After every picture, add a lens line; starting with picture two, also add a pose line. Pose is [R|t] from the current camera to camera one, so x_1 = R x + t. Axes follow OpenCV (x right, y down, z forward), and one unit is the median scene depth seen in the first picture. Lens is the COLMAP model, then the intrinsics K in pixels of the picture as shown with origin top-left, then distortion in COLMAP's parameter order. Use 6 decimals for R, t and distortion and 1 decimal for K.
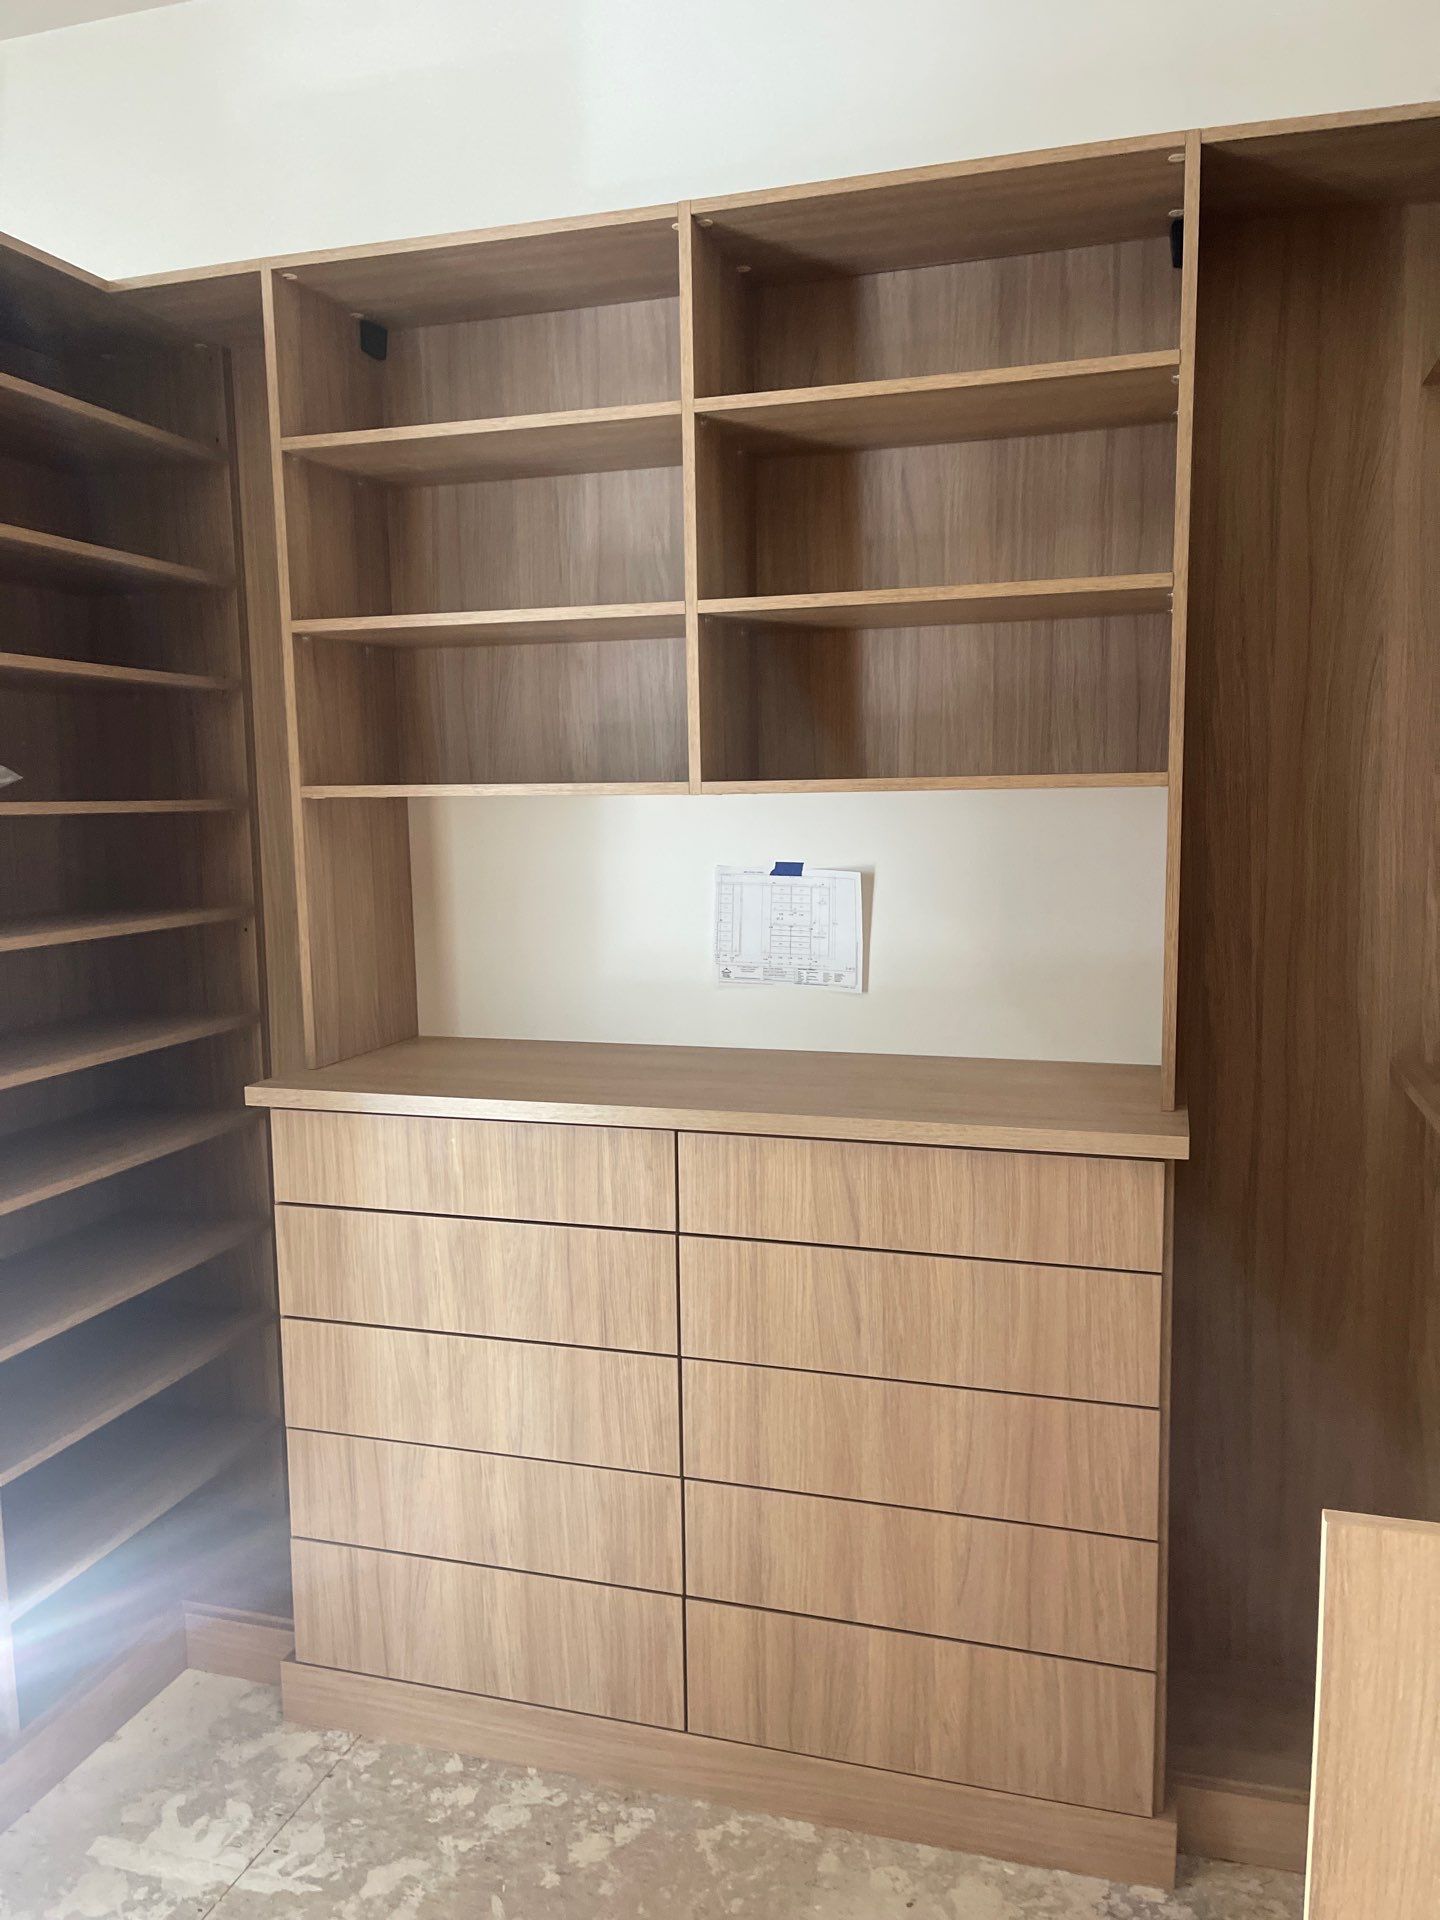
lens RADIAL K [[1434.9, 0, 714.3], [0, 1434.9, 974.1], [0, 0, 1]] dist [0.076706, -0.109146]
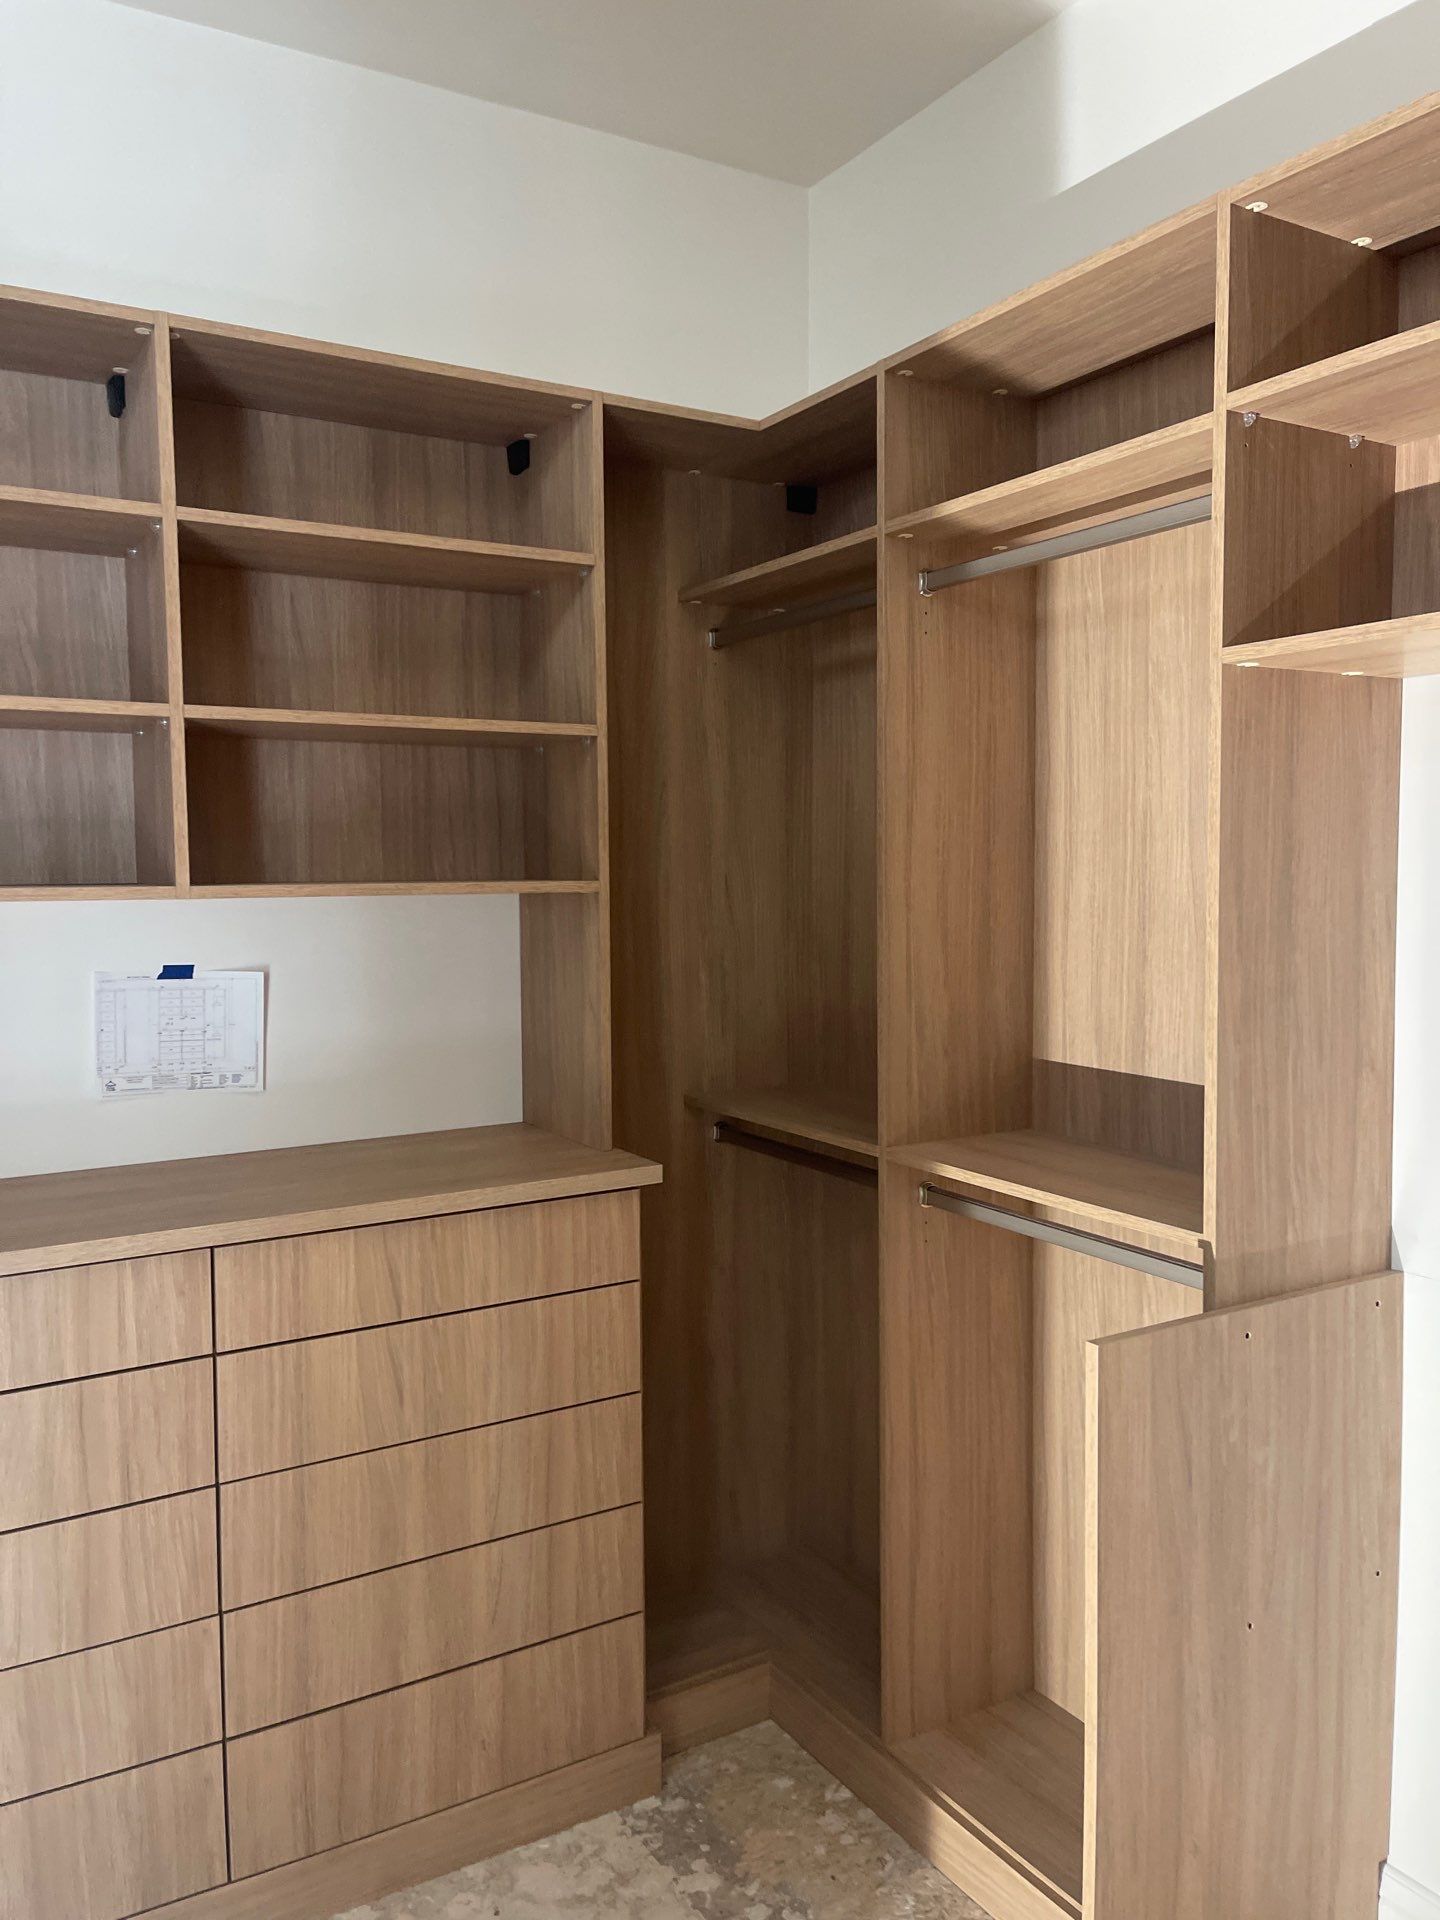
lens RADIAL K [[1435.3, 0, 720.0], [0, 1435.3, 960.0], [0, 0, 1]] dist [0.063608, -0.101014]
pose [[0.668269, -0.038702, 0.742912, -0.499766], [0.090207, 0.995492, -0.029283, -0.022727], [-0.738430, 0.086585, 0.668748, 0.083582]]
